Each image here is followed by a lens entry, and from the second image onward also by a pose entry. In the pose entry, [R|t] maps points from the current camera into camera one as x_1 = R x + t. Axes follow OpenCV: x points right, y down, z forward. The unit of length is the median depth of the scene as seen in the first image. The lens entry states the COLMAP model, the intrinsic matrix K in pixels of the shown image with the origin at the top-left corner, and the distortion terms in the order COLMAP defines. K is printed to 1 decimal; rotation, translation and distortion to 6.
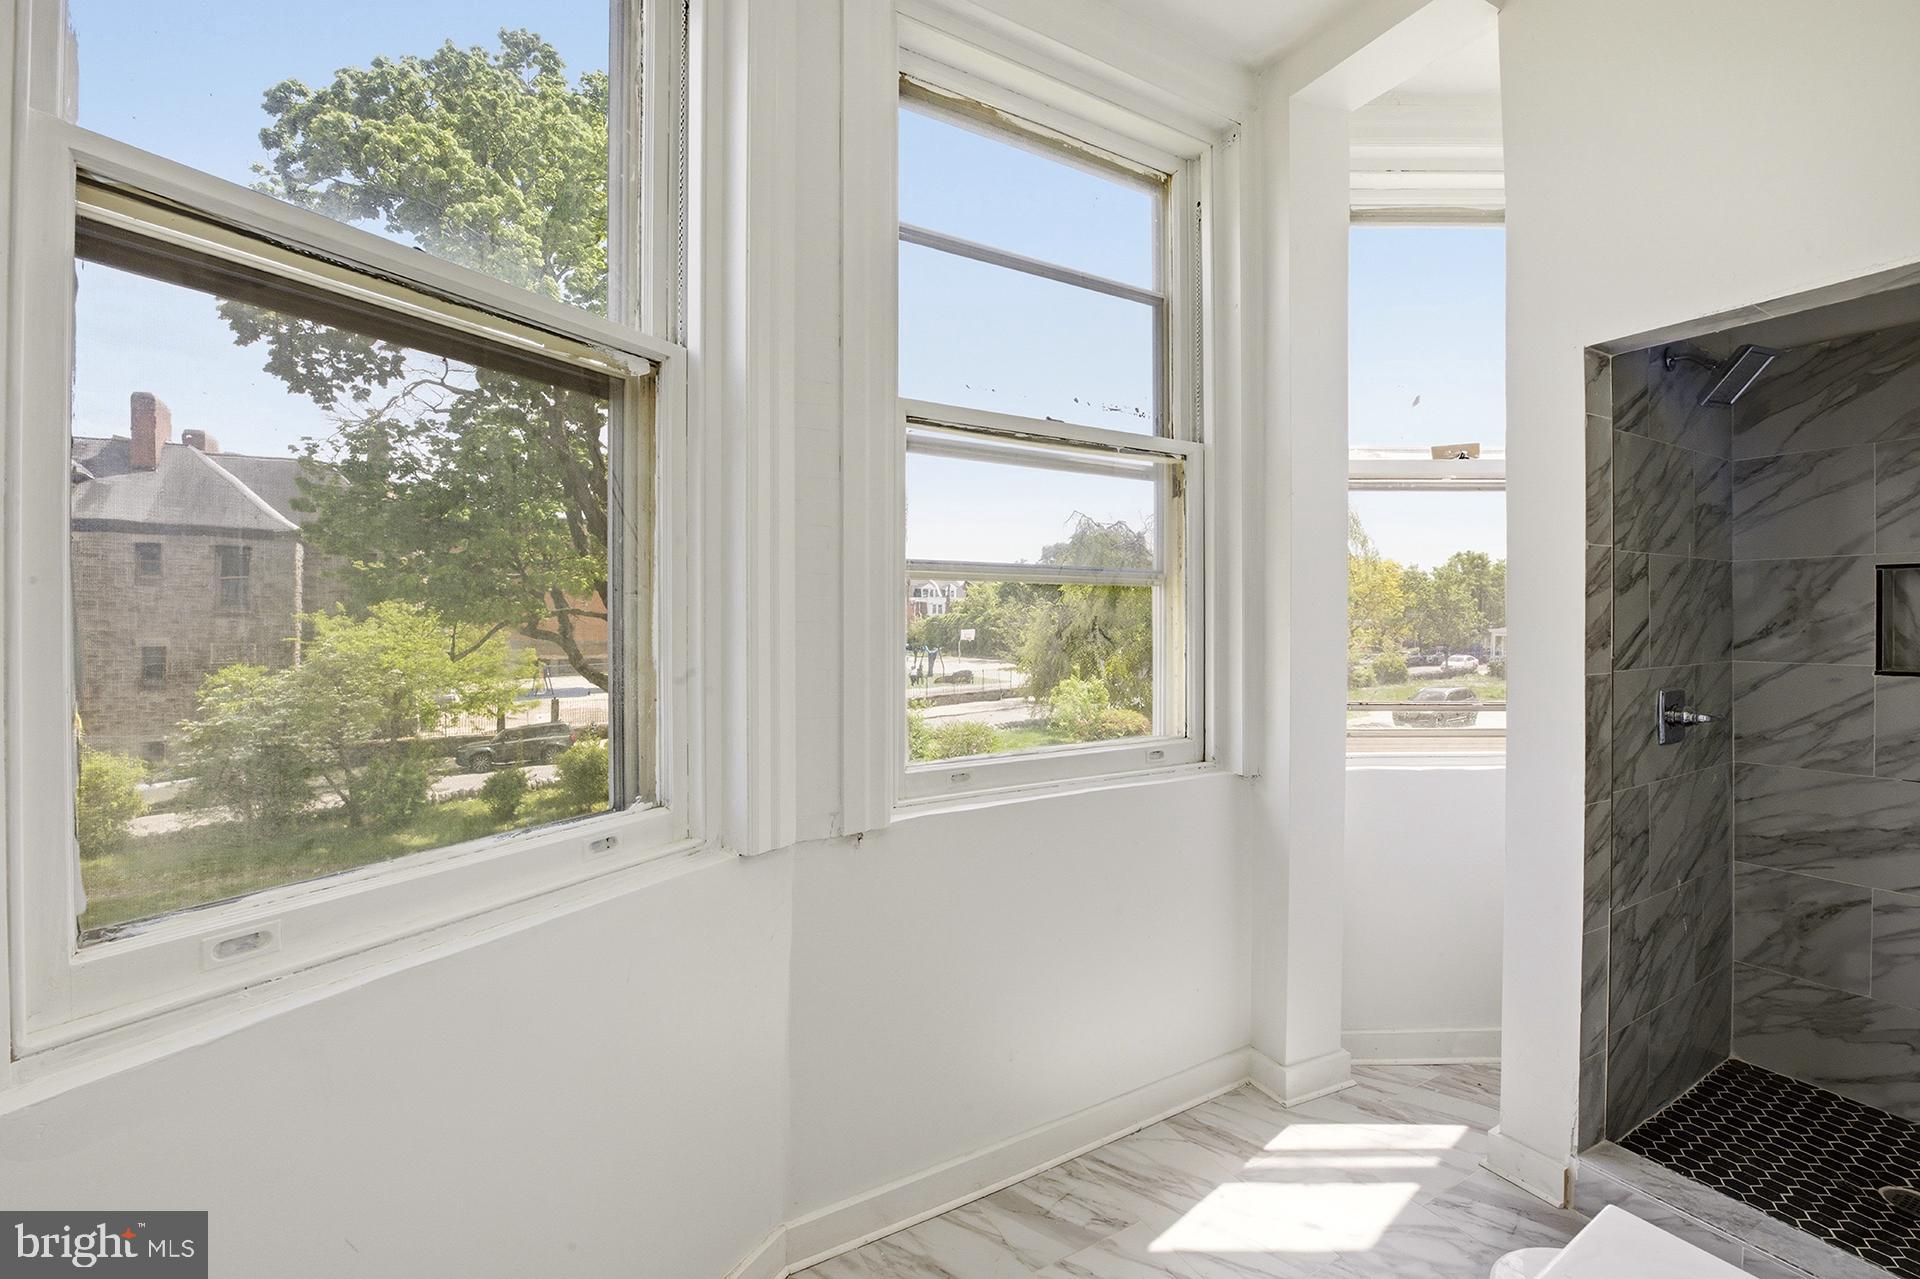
lens RADIAL K [[808.2, 0, 961.5], [0, 808.2, 610.6], [0, 0, 1]] dist [-0.025367, 0.000611]
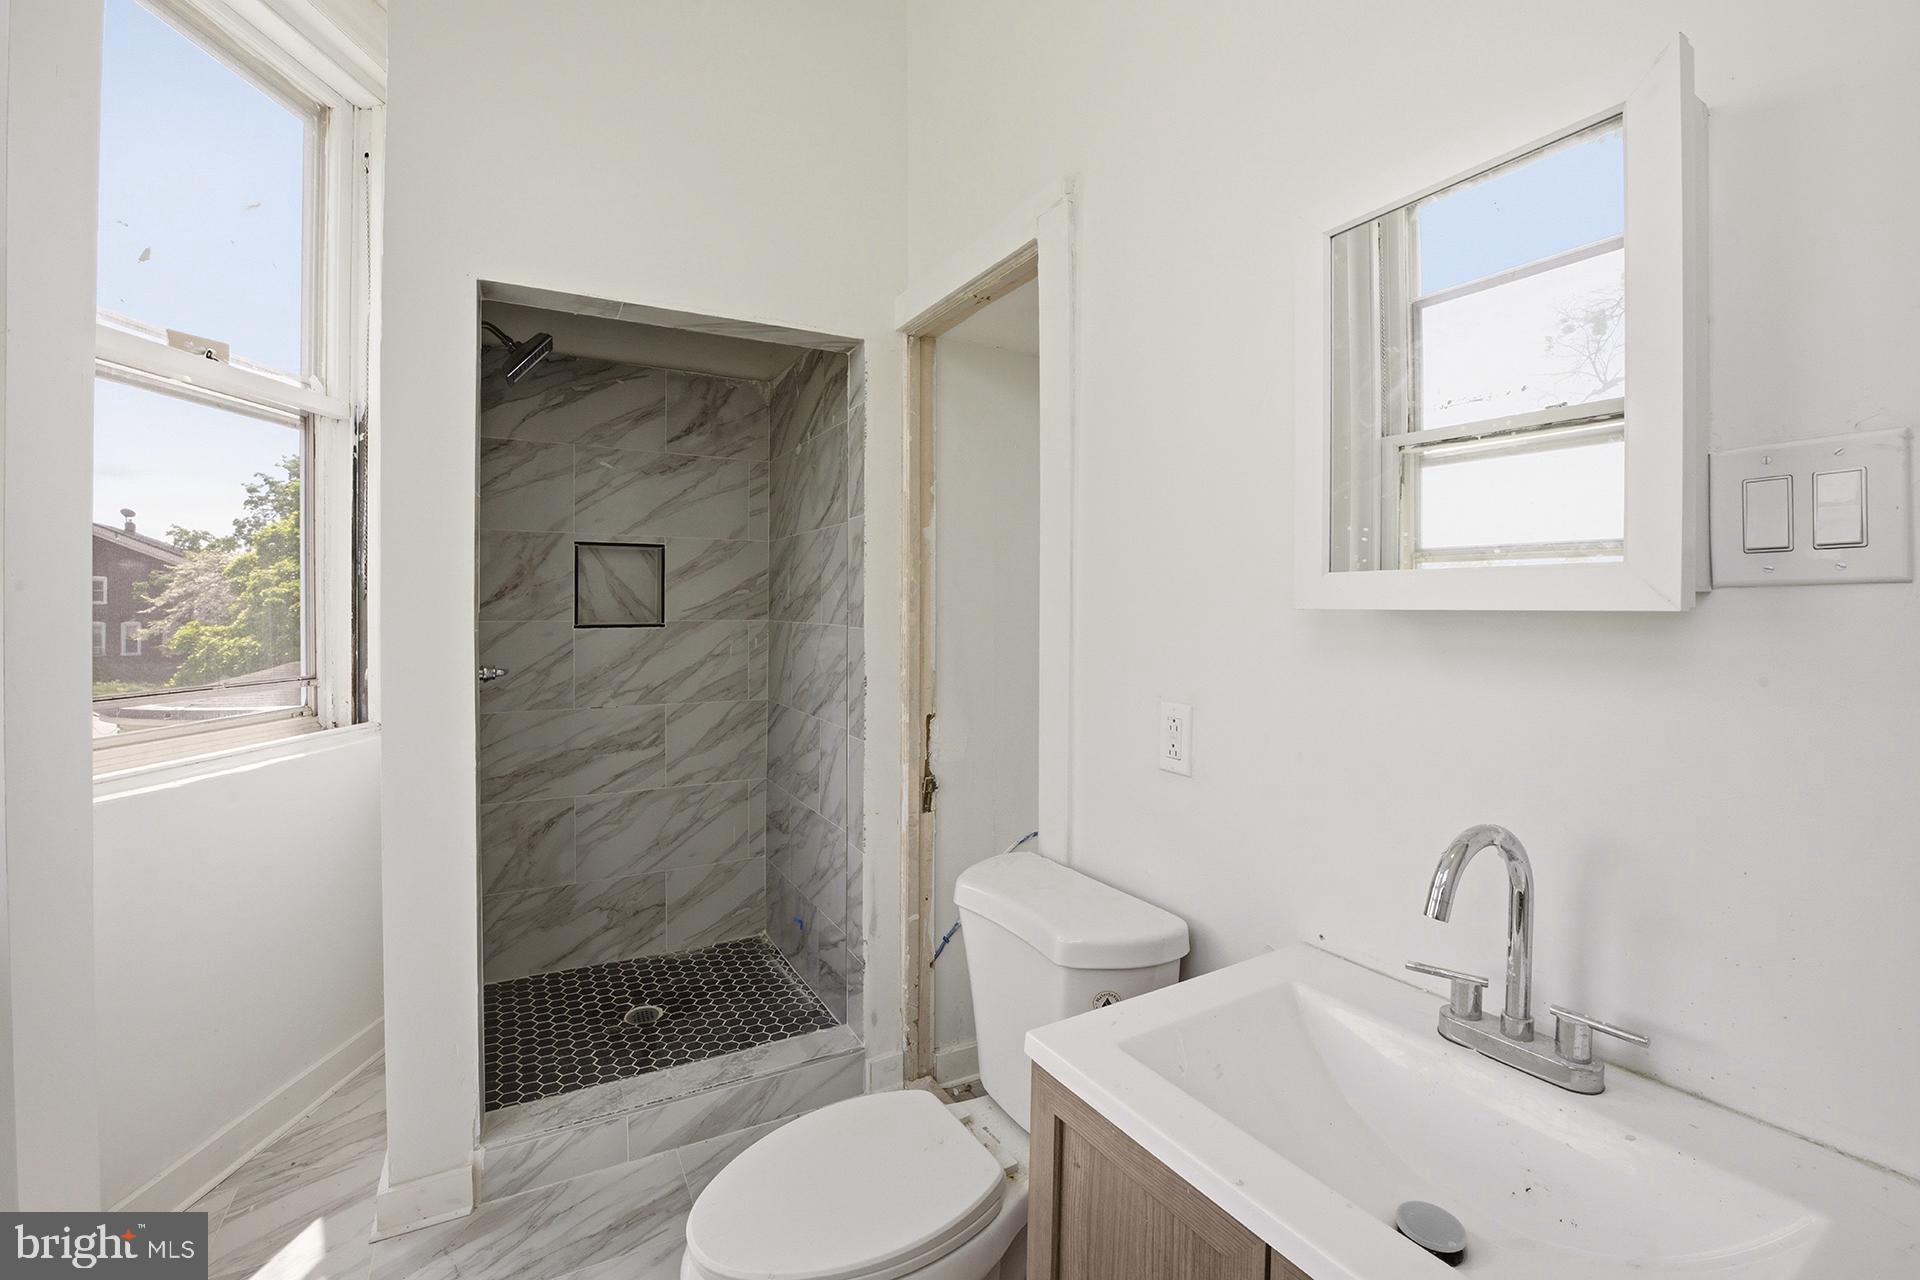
lens RADIAL K [[808.2, 0, 961.5], [0, 808.2, 611.1], [0, 0, 1]] dist [-0.025367, 0.000611]
pose [[0.002882, -0.006769, 0.999973, -0.128064], [-0.012111, 0.999904, 0.006803, 0.037750], [-0.999923, -0.012130, 0.002800, 0.364530]]
